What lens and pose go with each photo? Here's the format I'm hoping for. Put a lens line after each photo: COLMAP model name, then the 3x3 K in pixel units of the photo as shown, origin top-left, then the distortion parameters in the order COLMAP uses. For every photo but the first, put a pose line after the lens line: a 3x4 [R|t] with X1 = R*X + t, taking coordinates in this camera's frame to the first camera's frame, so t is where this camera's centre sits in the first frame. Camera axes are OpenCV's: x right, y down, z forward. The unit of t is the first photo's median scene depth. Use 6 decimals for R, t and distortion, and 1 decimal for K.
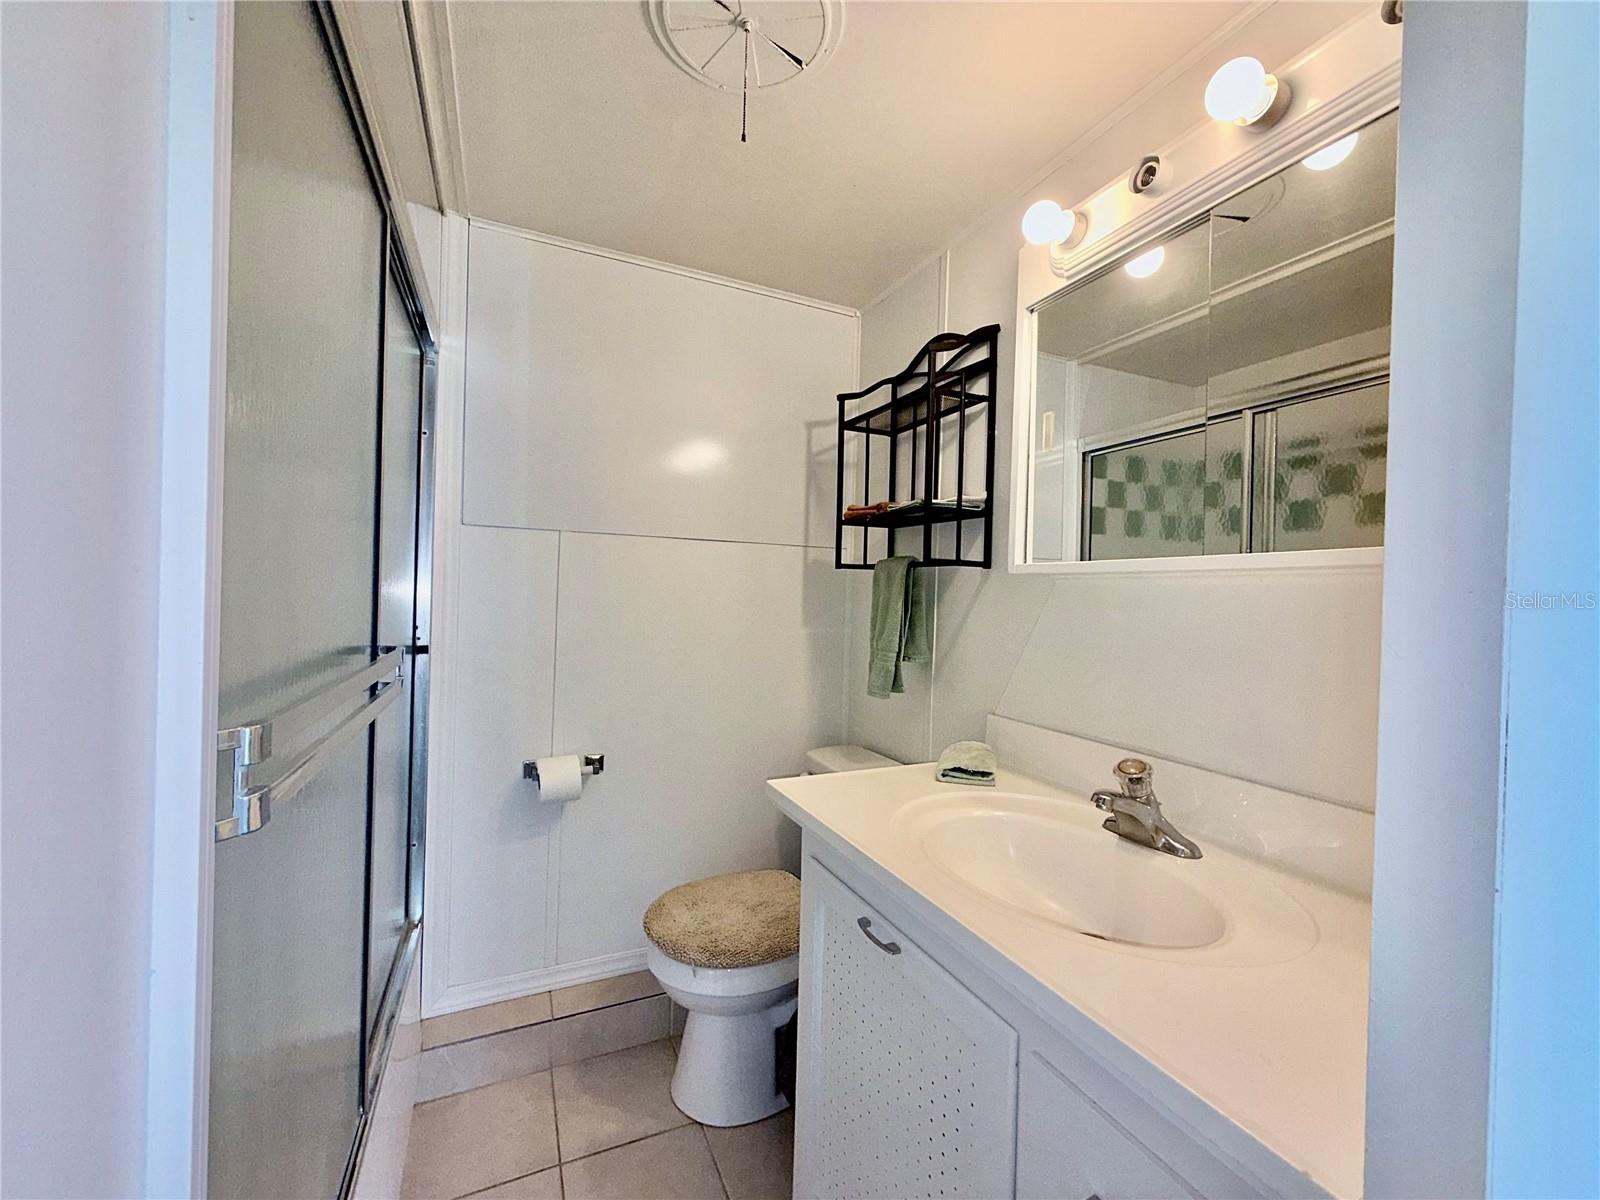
lens RADIAL K [[637.8, 0, 801.1], [0, 637.8, 600.3], [0, 0, 1]] dist [-0.004811, 0.000555]
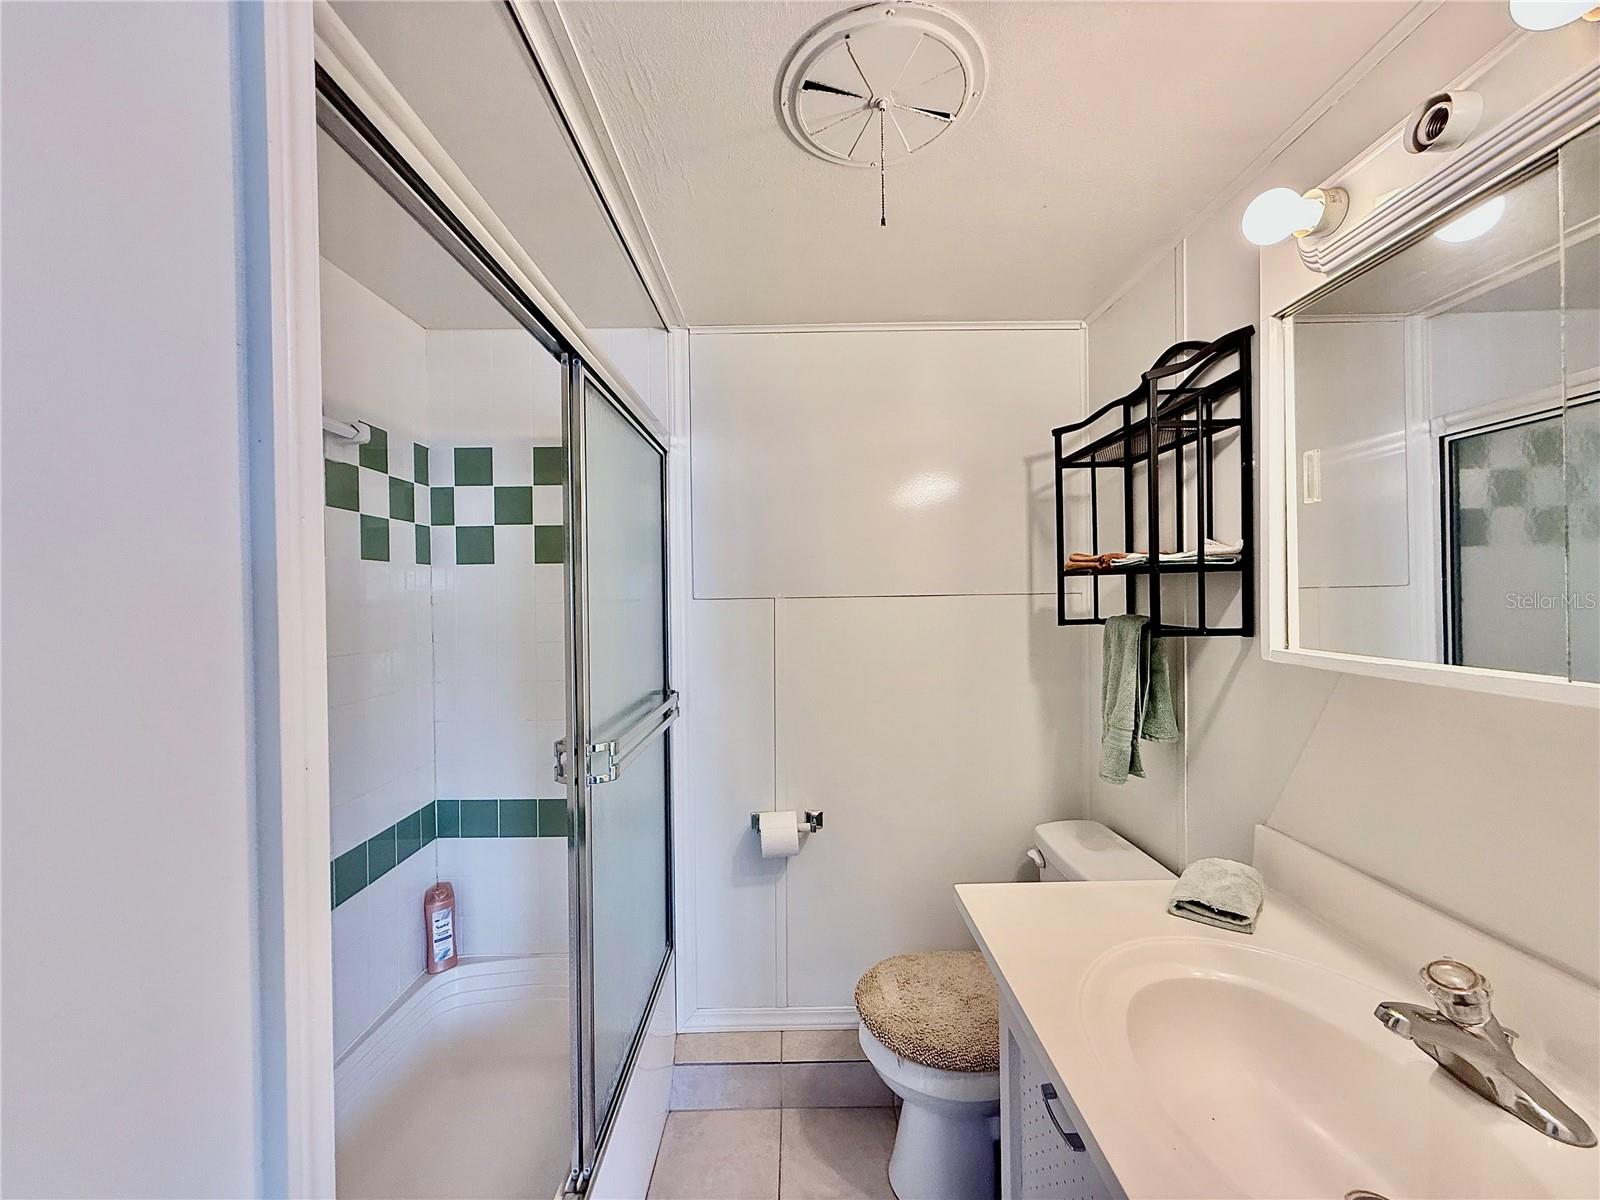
lens RADIAL K [[637.8, 0, 799.1], [0, 637.8, 598.5], [0, 0, 1]] dist [-0.004811, 0.000555]
pose [[0.908291, -0.037838, -0.416625, 0.112338], [0.035726, 0.999279, -0.012868, -0.102433], [0.416811, -0.003197, 0.908987, 0.052328]]
